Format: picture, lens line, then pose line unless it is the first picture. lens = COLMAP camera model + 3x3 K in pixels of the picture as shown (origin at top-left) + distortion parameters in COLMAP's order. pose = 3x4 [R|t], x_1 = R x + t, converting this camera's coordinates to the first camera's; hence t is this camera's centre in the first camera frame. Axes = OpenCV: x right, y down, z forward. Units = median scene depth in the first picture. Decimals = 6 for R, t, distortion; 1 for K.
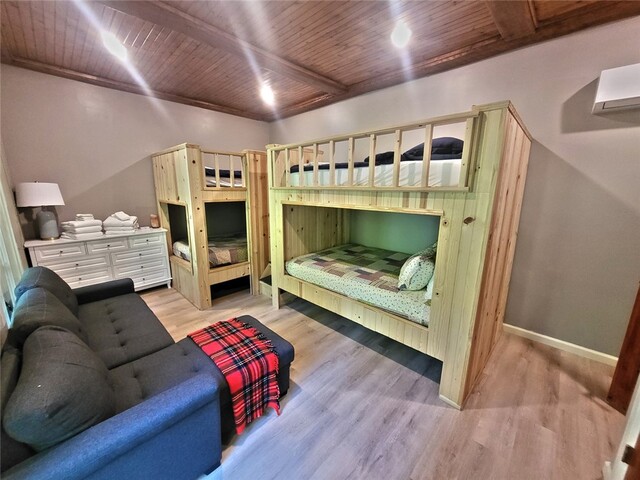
lens RADIAL K [[251.7, 0, 313.9], [0, 251.7, 237.4], [0, 0, 1]] dist [-0.003293, -0.000326]
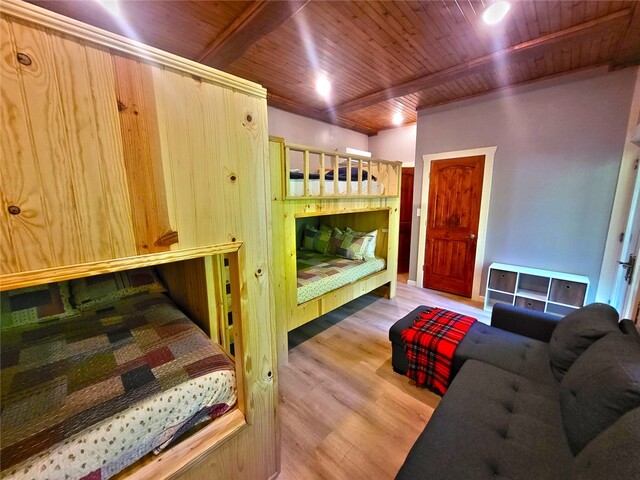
lens RADIAL K [[251.7, 0, 313.2], [0, 251.7, 240.0], [0, 0, 1]] dist [-0.003293, -0.000326]
pose [[0.018205, -0.174264, 0.984531, -1.012127], [0.218481, 0.961590, 0.166163, -0.207213], [-0.975671, 0.212076, 0.055579, 1.020232]]
